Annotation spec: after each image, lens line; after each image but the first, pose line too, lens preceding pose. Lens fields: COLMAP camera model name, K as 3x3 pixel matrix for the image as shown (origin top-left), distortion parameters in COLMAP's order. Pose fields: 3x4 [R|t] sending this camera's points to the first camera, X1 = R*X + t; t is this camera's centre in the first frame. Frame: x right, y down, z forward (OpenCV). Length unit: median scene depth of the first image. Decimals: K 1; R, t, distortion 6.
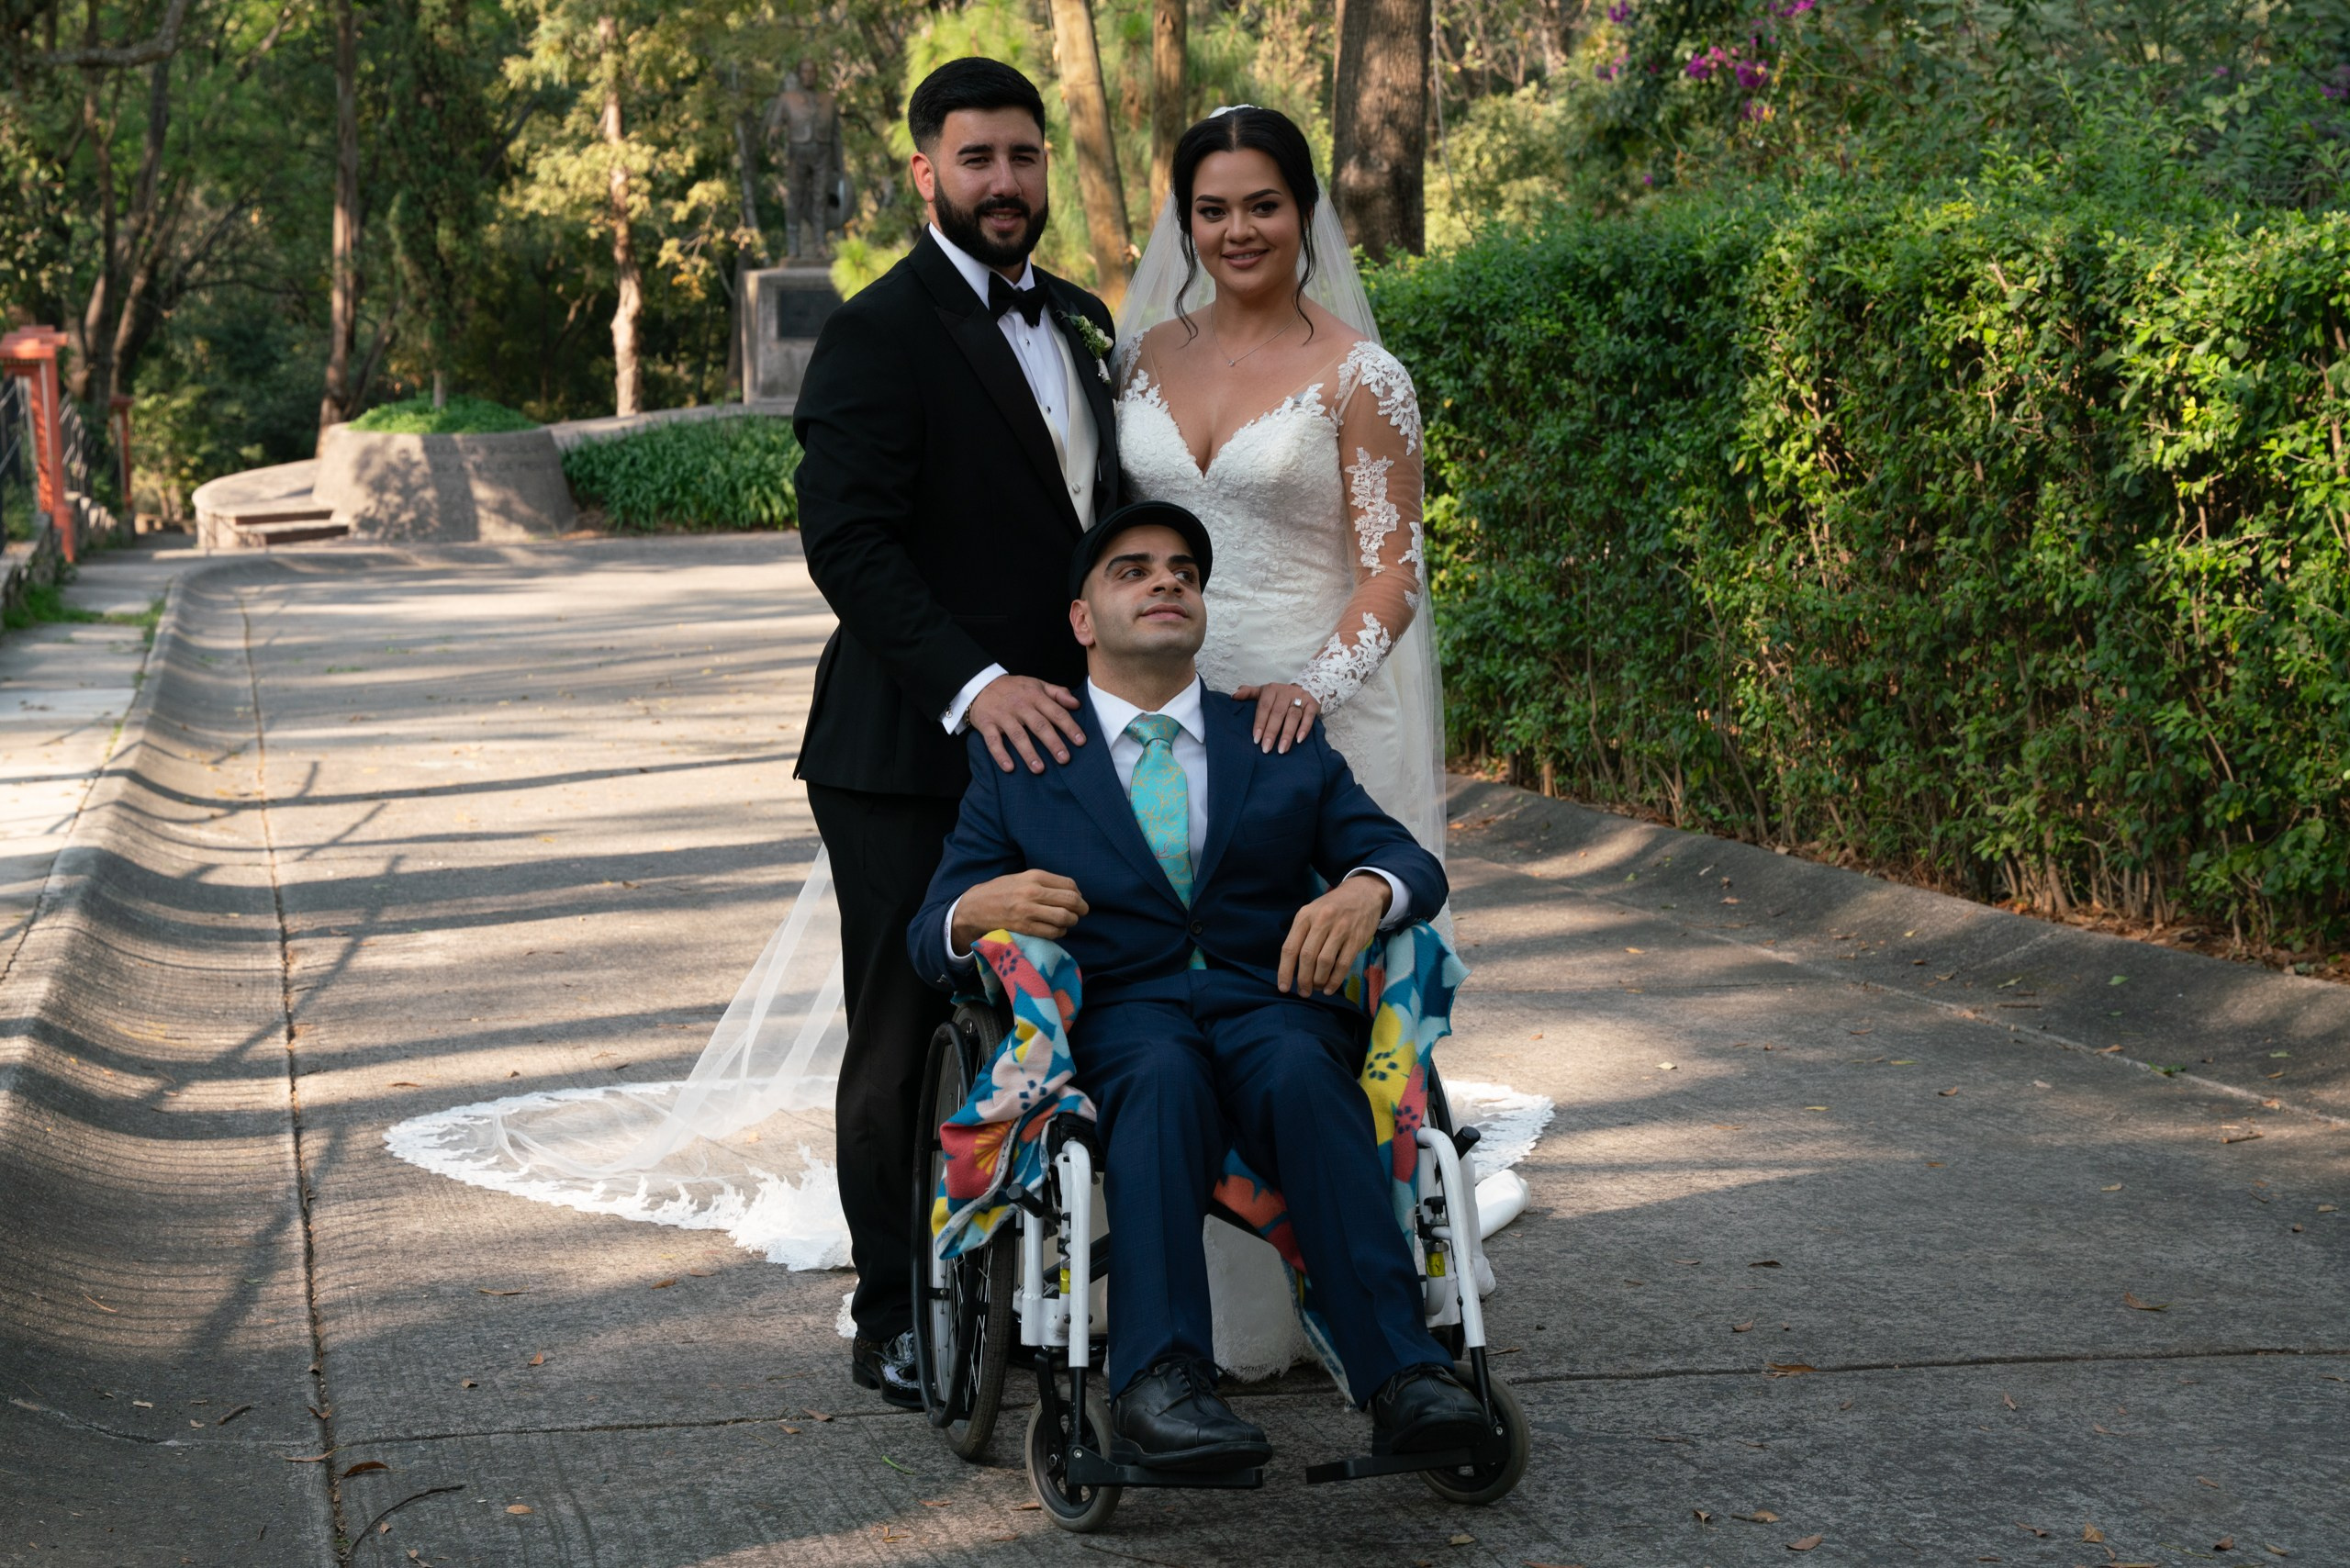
lens RADIAL K [[4603.9, 0, 1175.0], [0, 4603.9, 784.0], [0, 0, 1]] dist [0.247323, -0.714903]
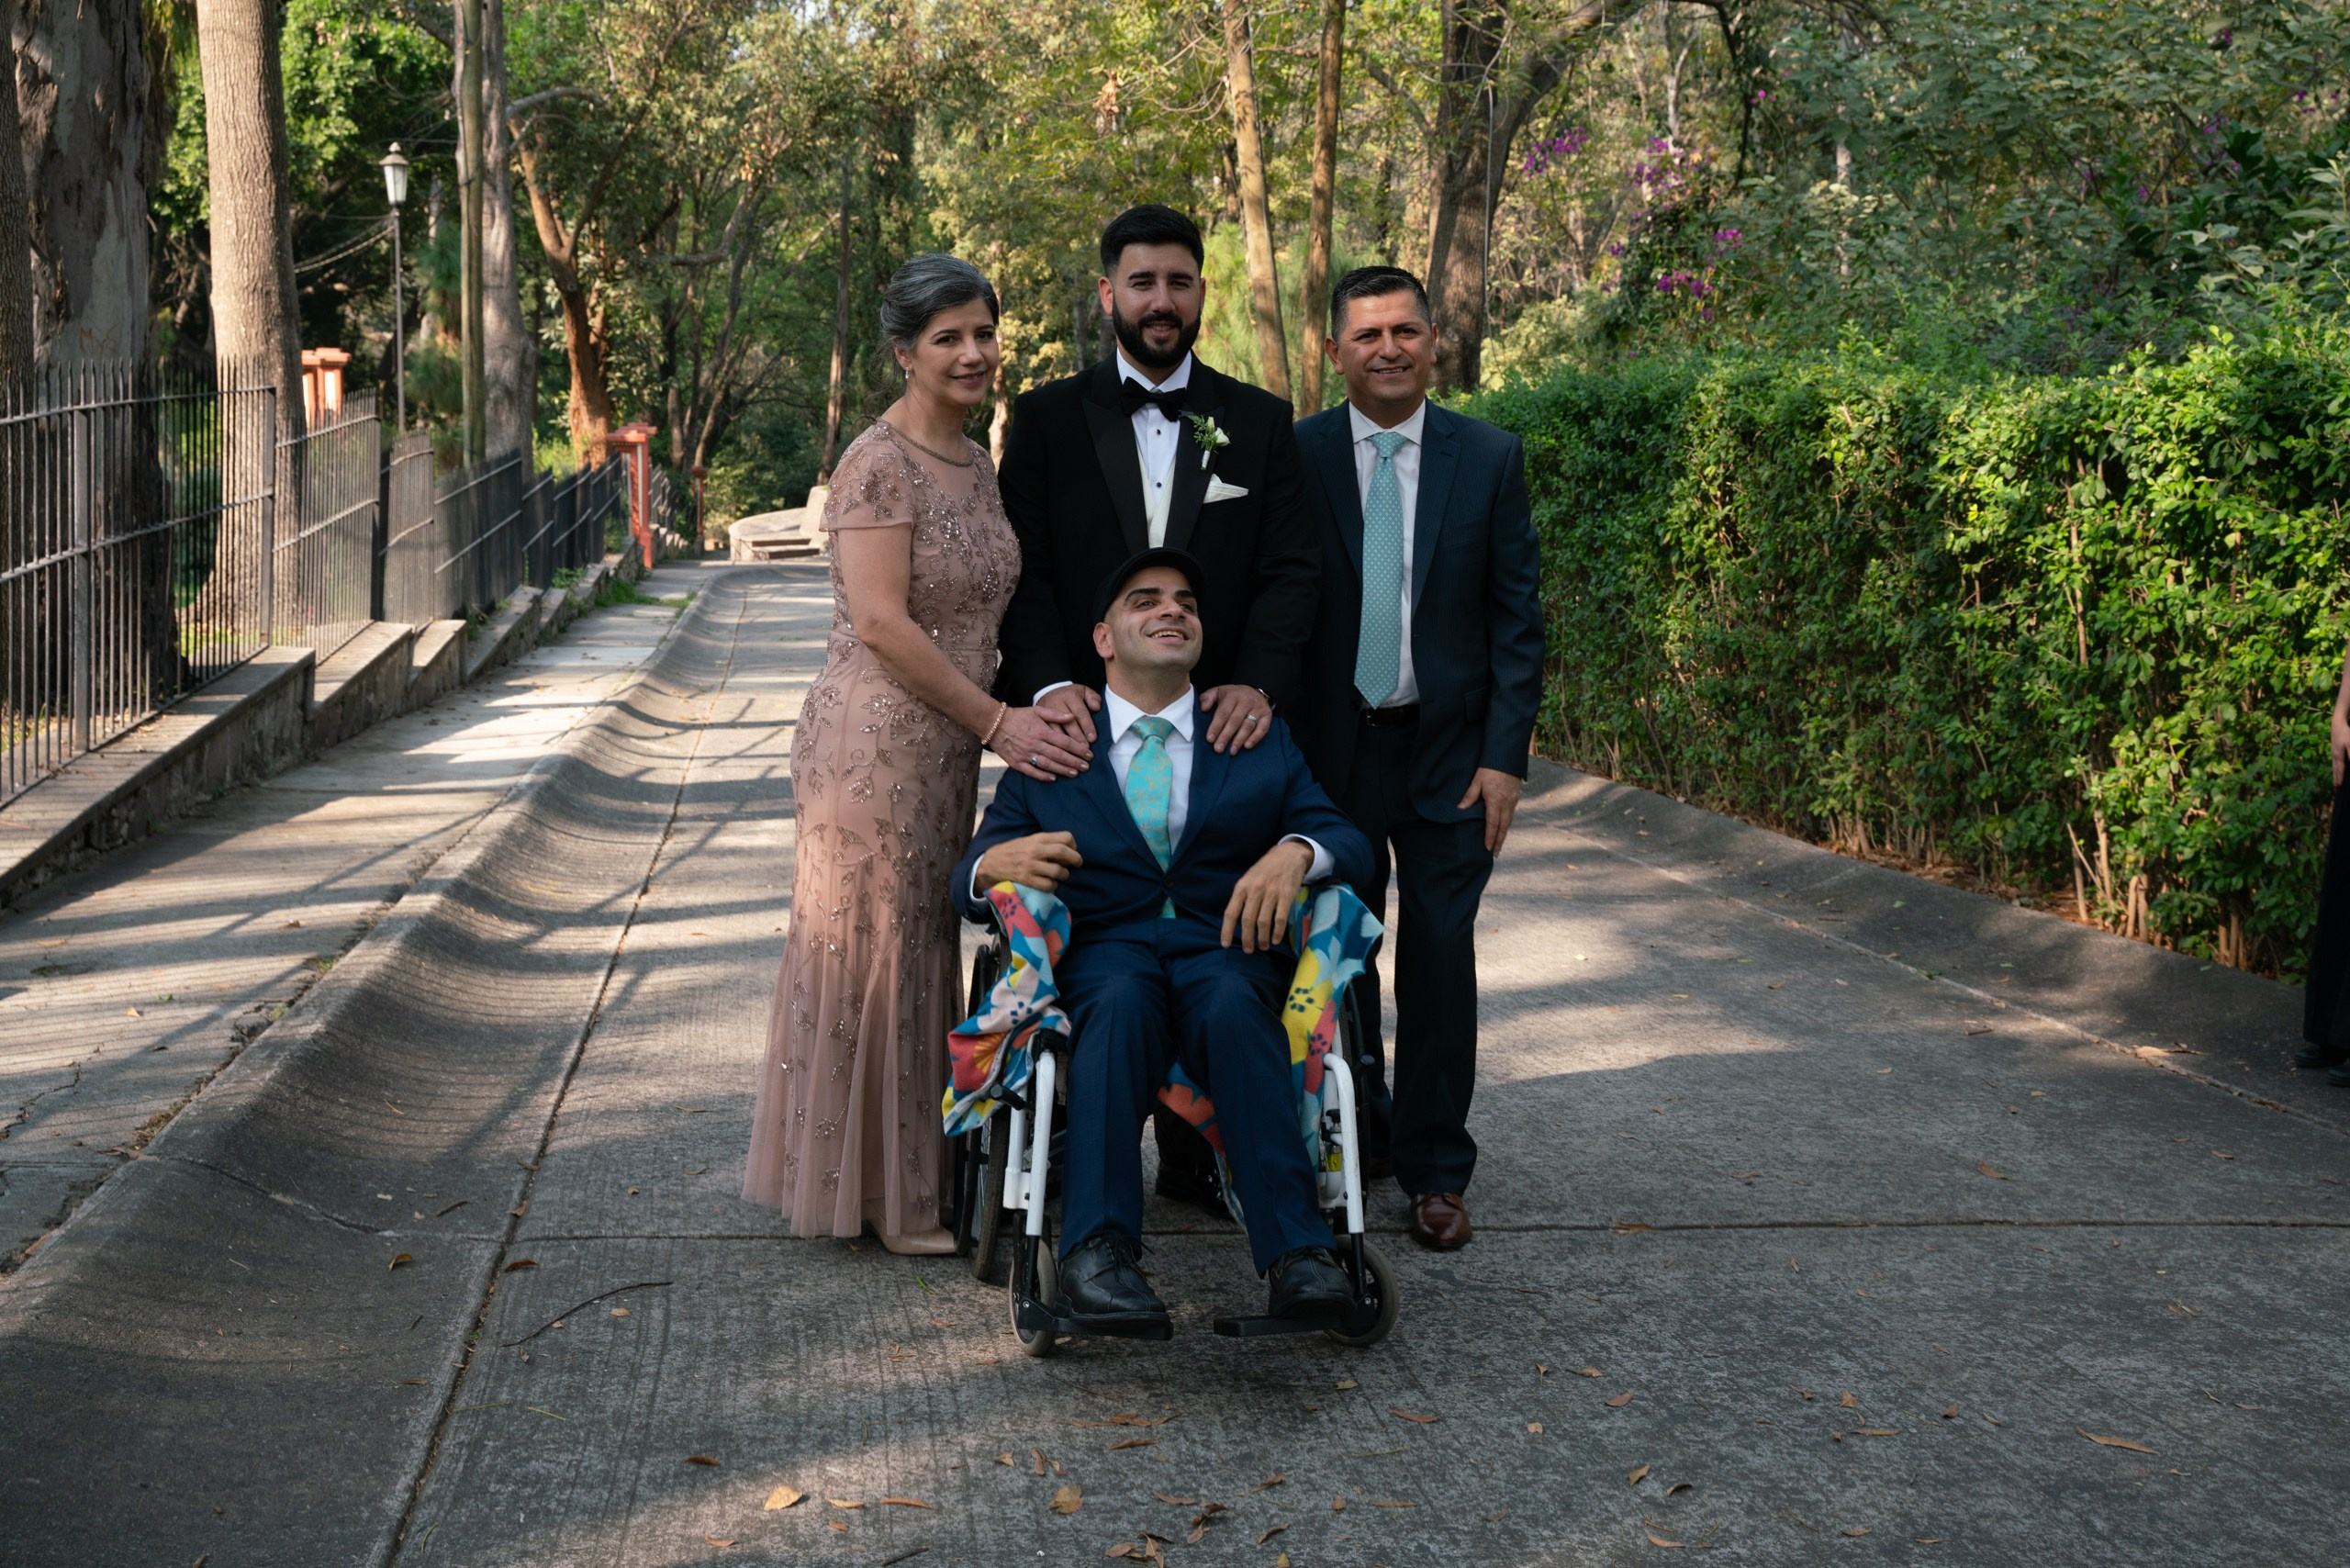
lens RADIAL K [[2616.0, 0, 1171.6], [0, 2616.0, 936.8], [0, 0, 1]] dist [-0.000561, -0.246532]
pose [[0.996525, 0.044753, -0.070254, 0.030858], [-0.038521, 0.995403, 0.087687, -0.010111], [0.073855, -0.084676, 0.993668, 0.156201]]
